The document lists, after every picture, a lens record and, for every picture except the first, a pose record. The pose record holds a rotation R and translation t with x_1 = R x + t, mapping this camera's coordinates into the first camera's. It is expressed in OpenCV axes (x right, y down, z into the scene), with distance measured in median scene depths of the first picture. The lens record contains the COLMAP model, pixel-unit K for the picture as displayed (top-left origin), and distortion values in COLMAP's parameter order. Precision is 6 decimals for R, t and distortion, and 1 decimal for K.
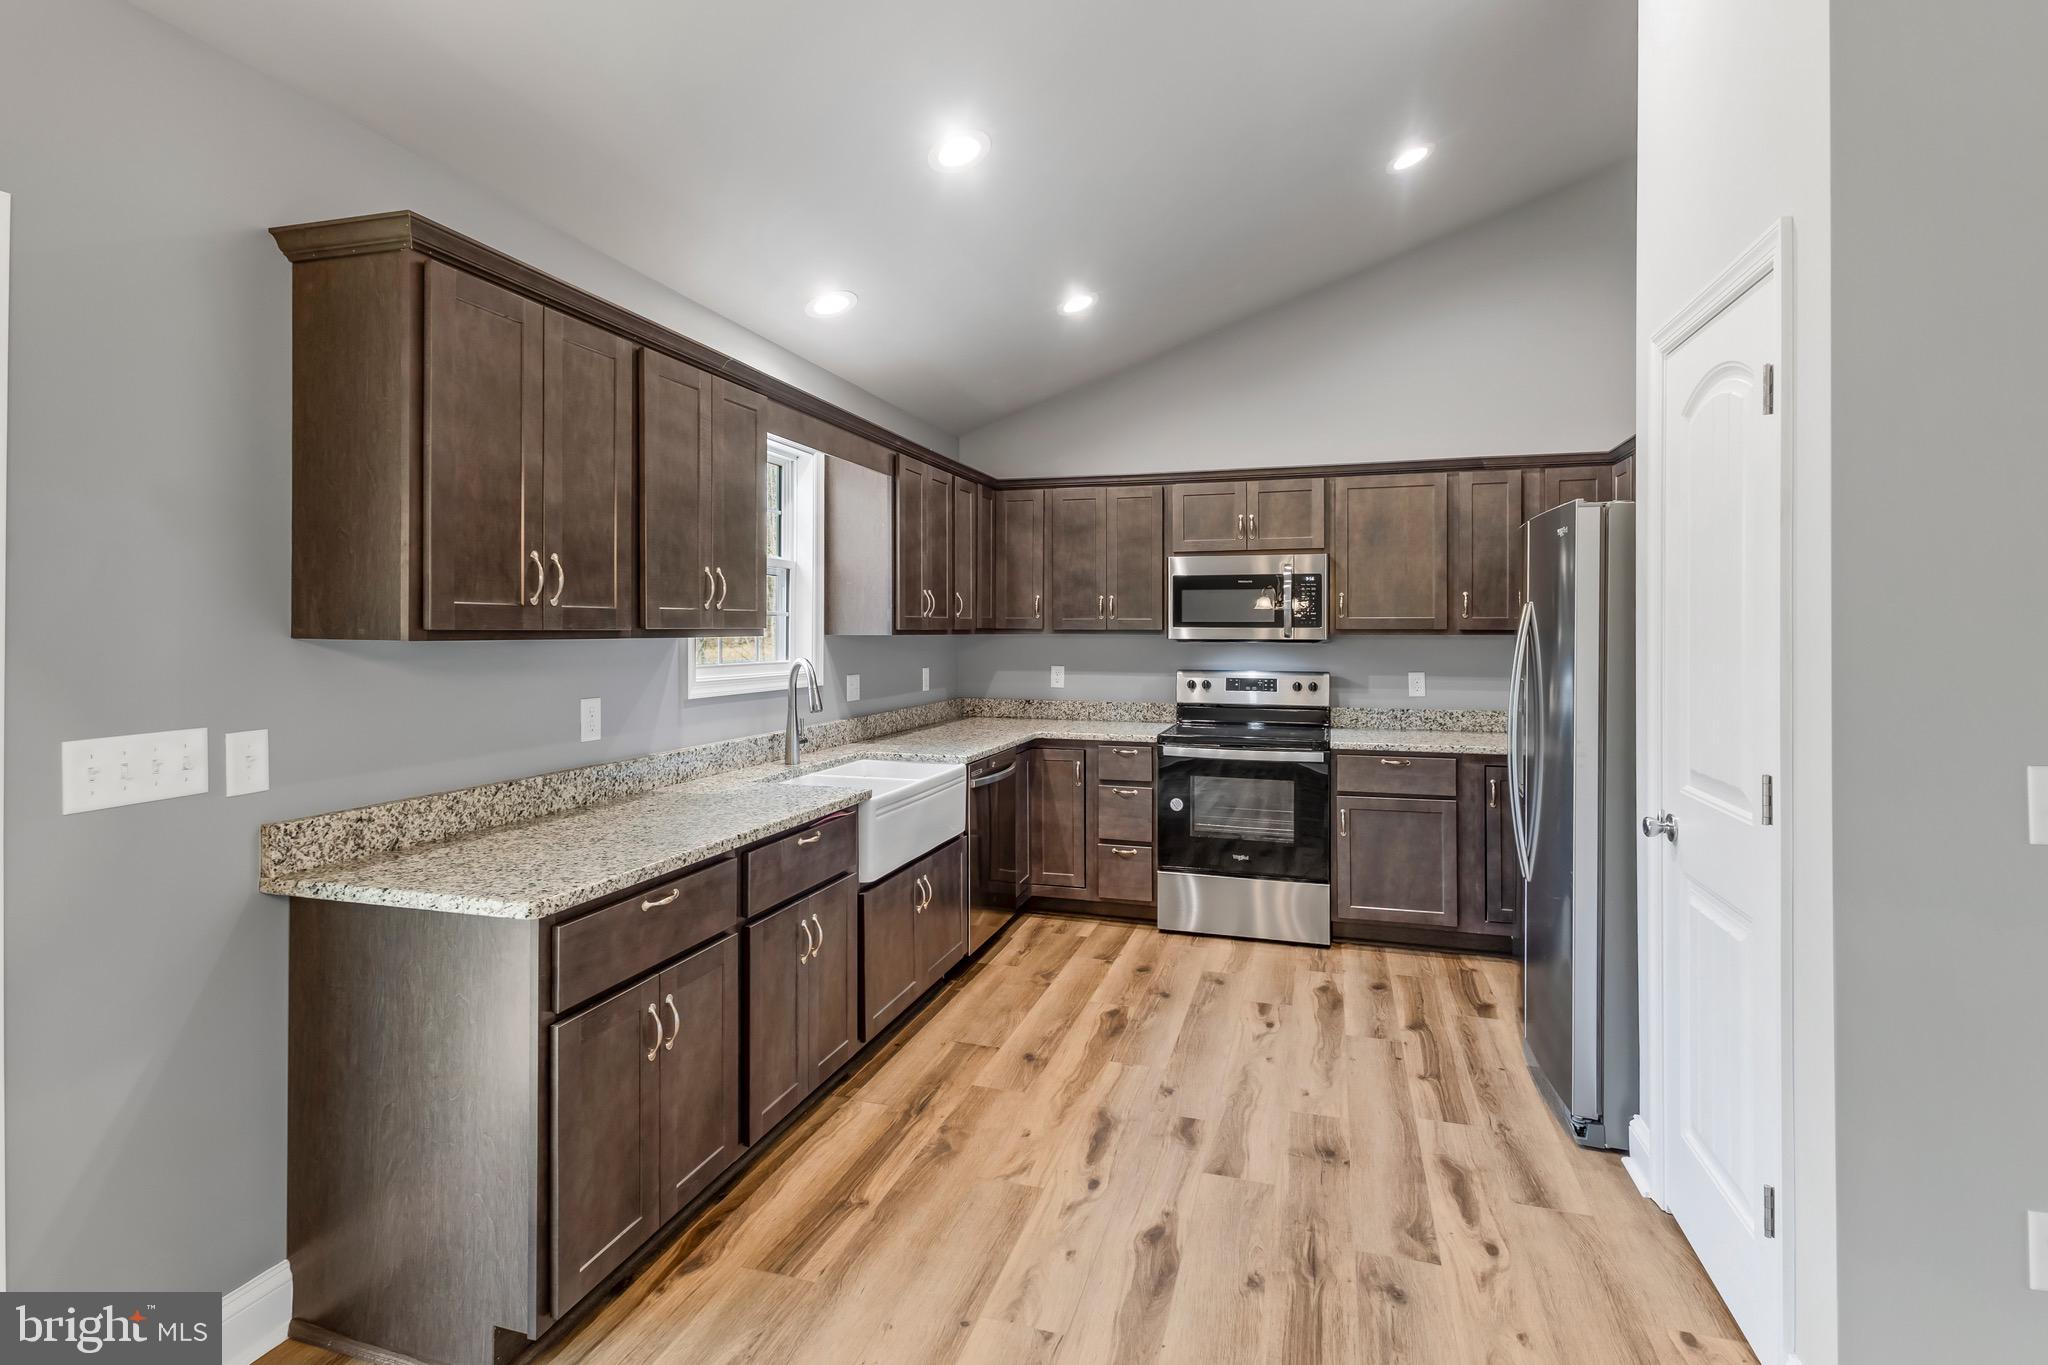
lens RADIAL K [[974.2, 0, 1035.9], [0, 974.2, 626.0], [0, 0, 1]] dist [0.005987, 0.000296]
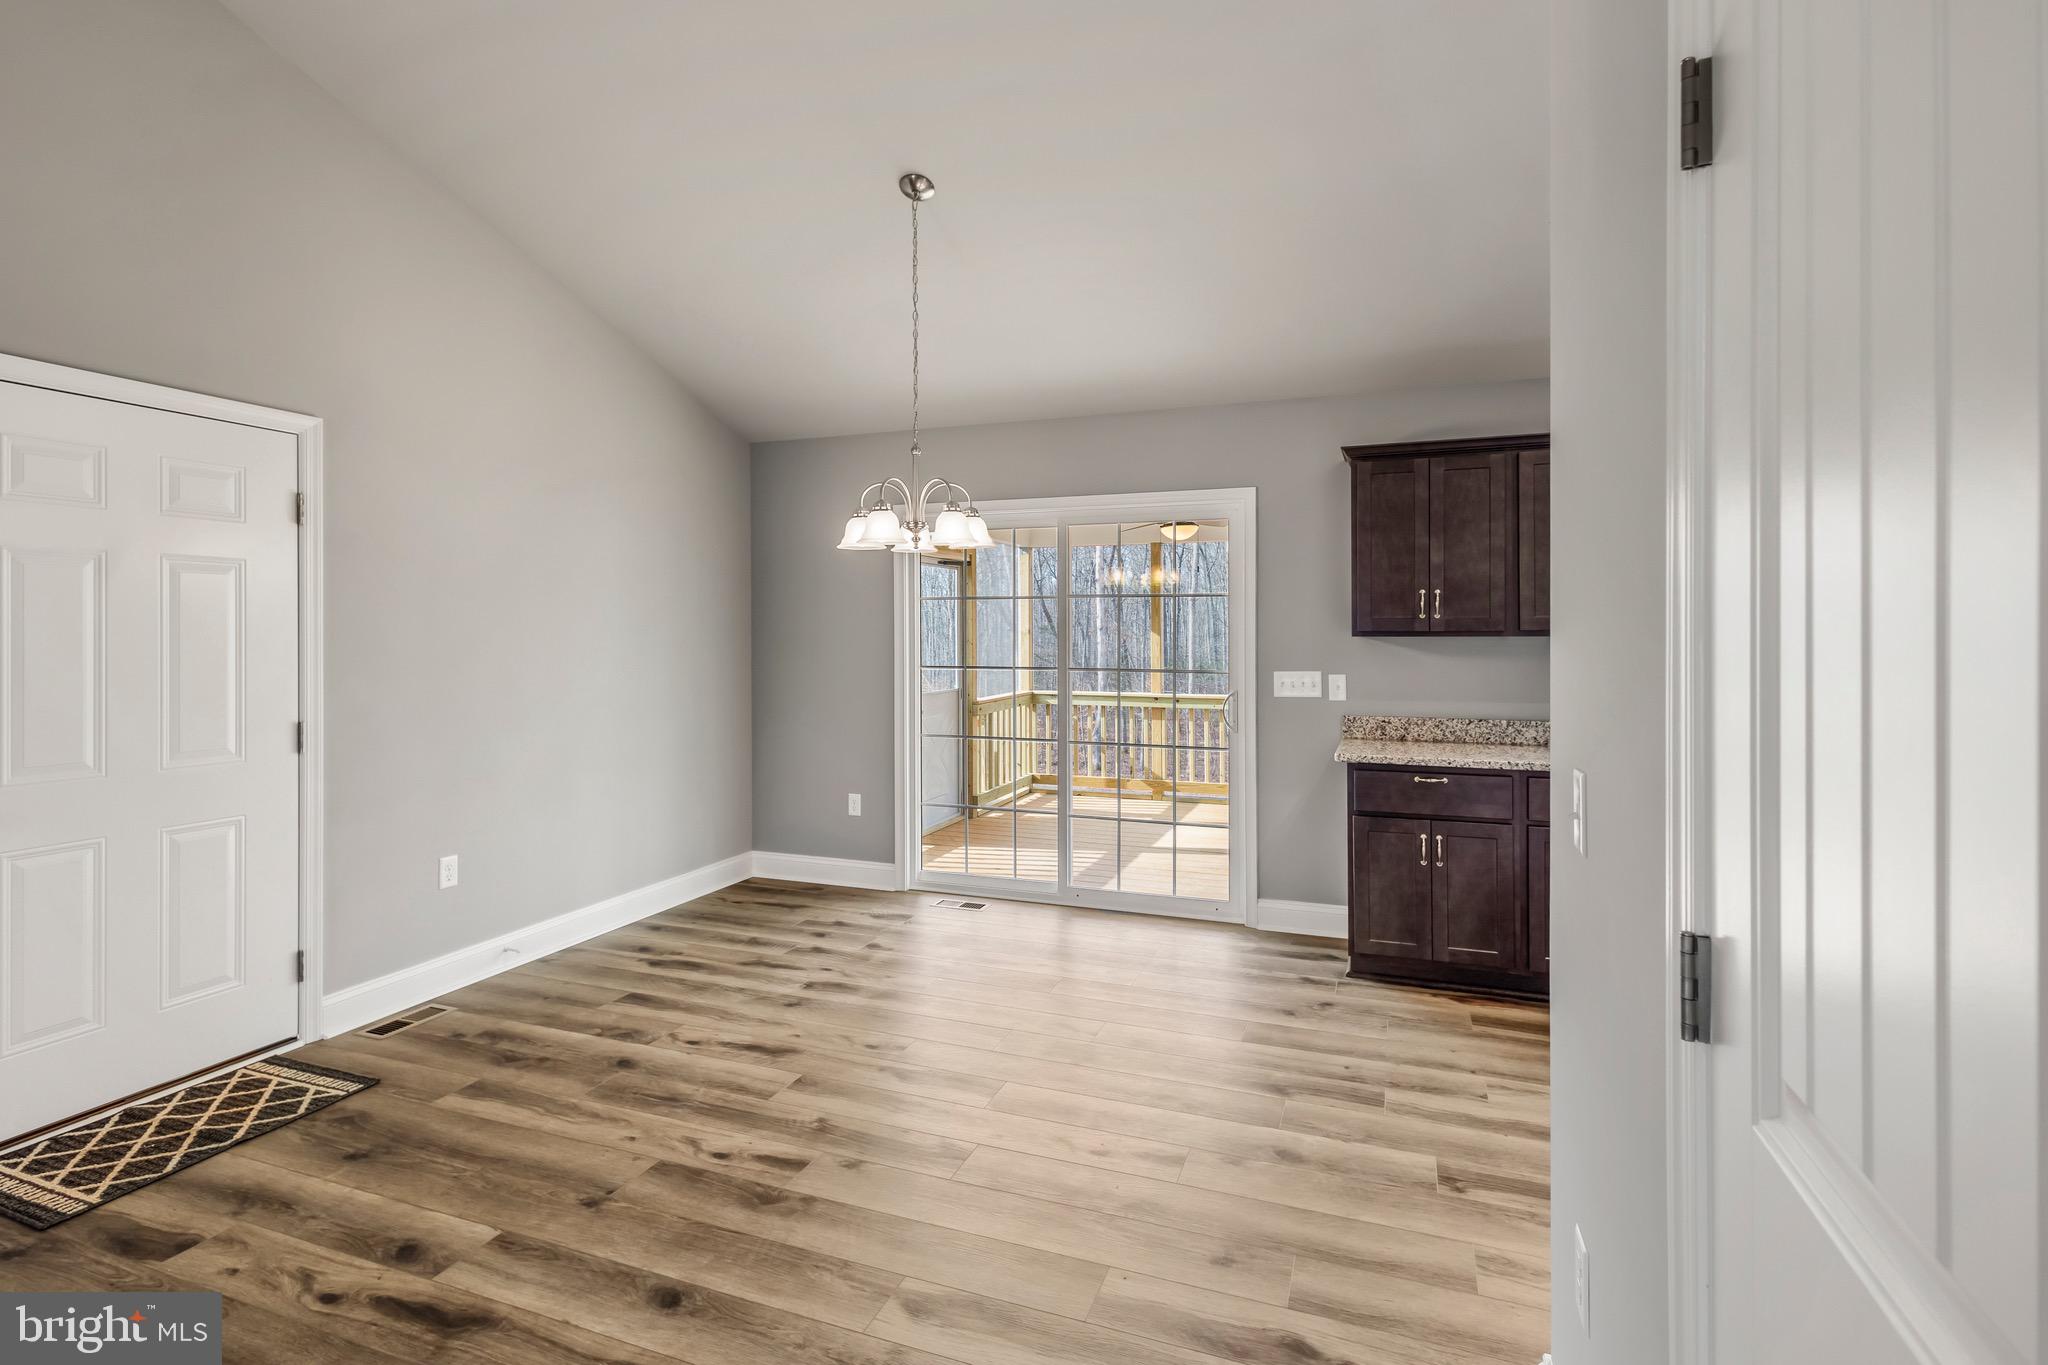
lens RADIAL K [[974.2, 0, 1035.9], [0, 974.2, 626.0], [0, 0, 1]] dist [0.005987, 0.000296]
pose [[-0.063801, -0.007926, -0.997931, 0.763283], [0.005394, 0.999951, -0.008286, 0.002633], [0.997948, -0.005911, -0.063756, 0.198320]]
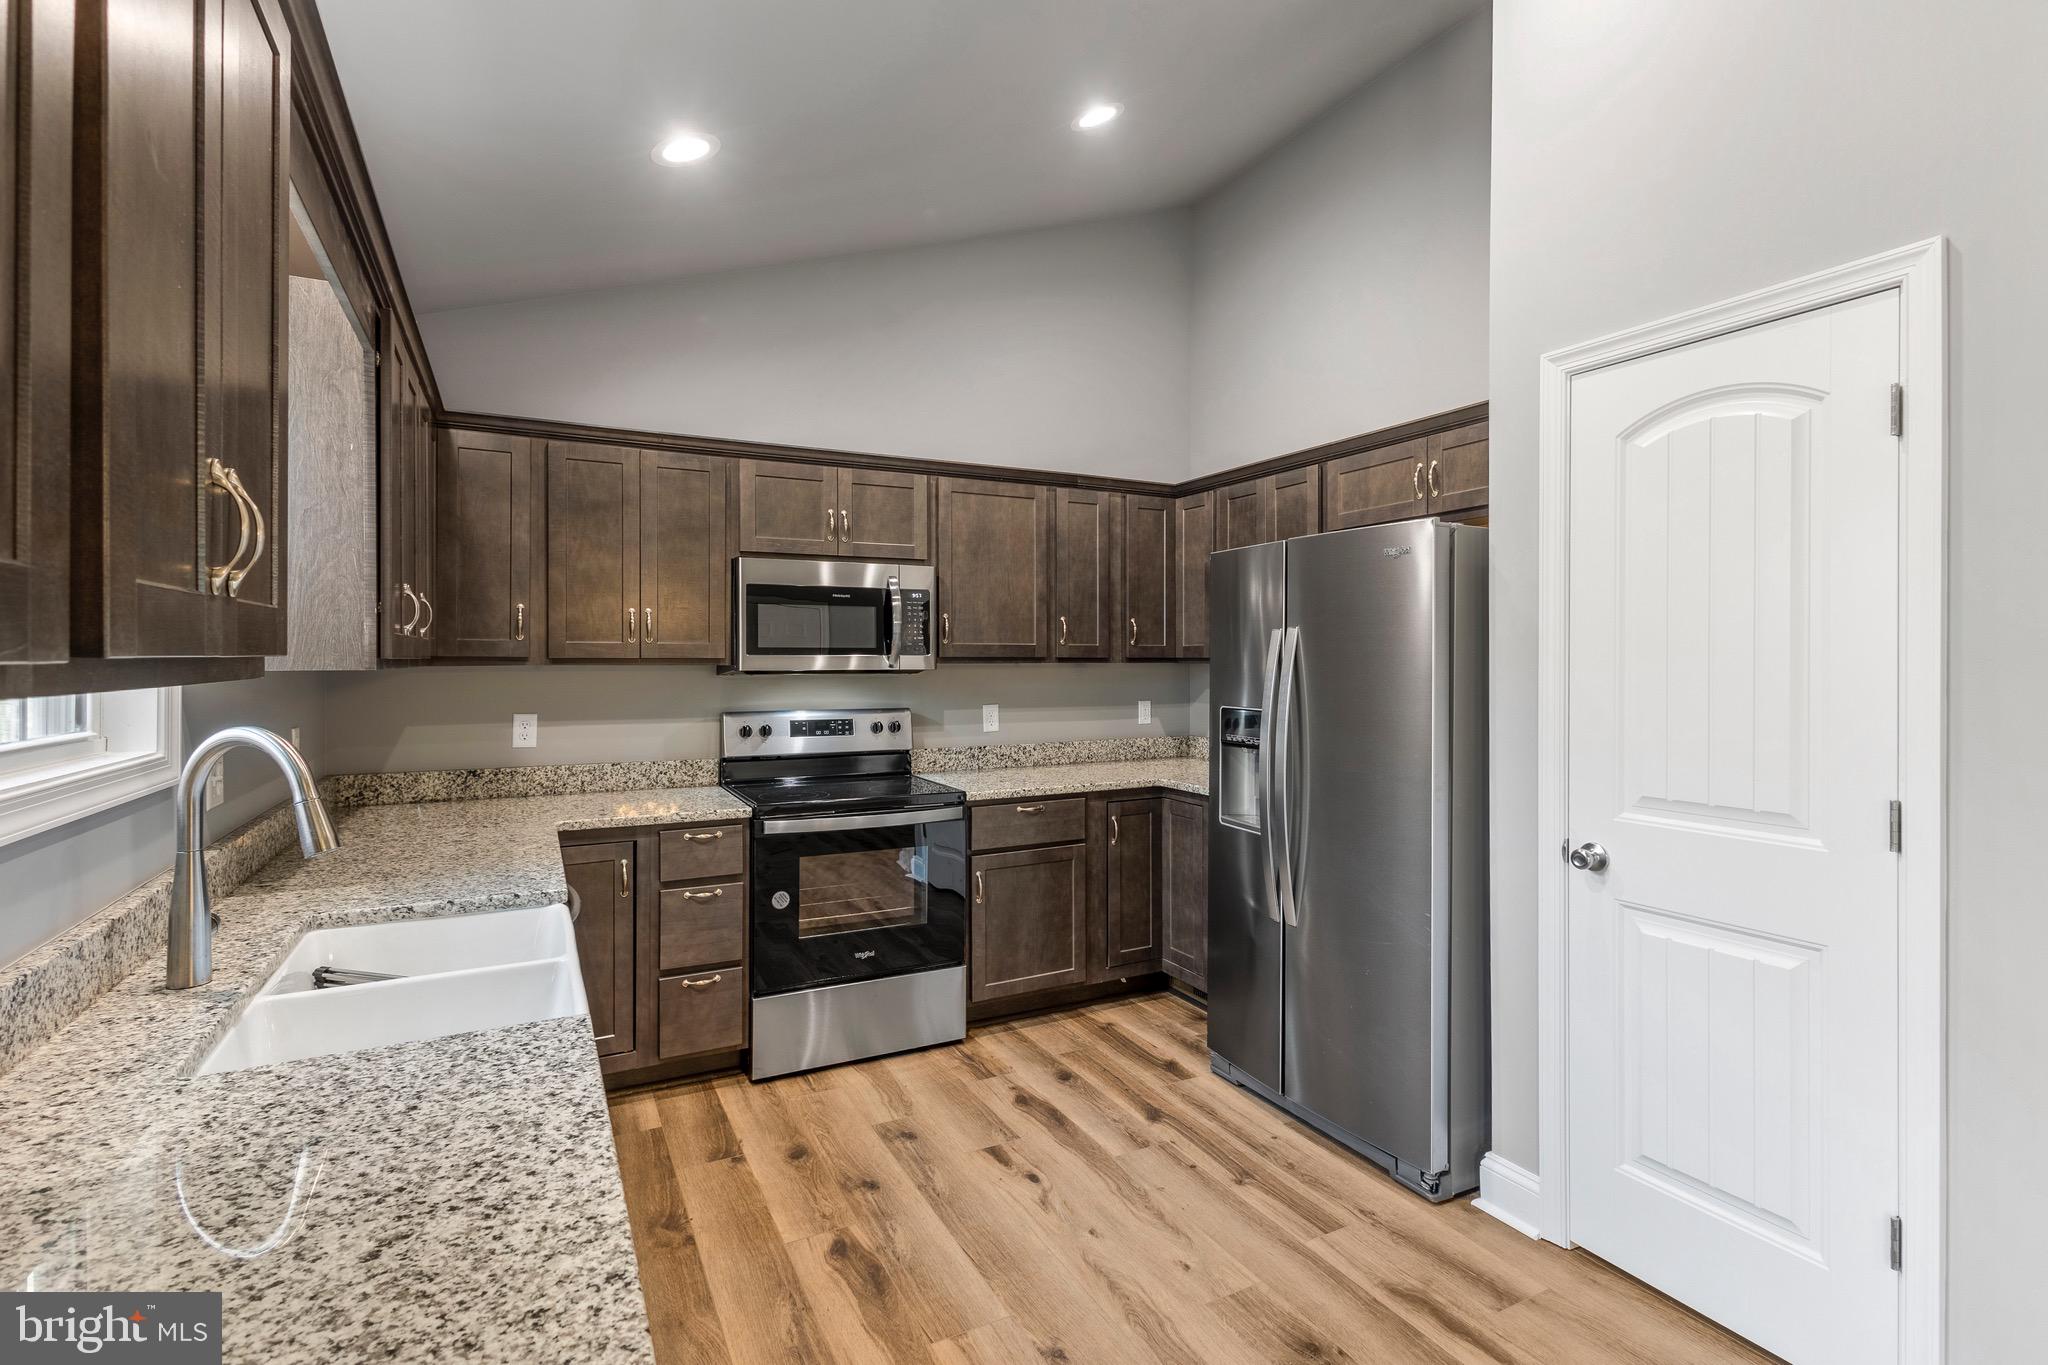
lens RADIAL K [[959.4, 0, 1028.3], [0, 959.4, 657.7], [0, 0, 1]] dist [0.005263, 0.000462]
pose [[0.715607, -0.001252, 0.698502, -0.248083], [-0.000697, 0.999997, 0.002507, 0.001860], [-0.698503, -0.002281, 0.715604, 0.408067]]
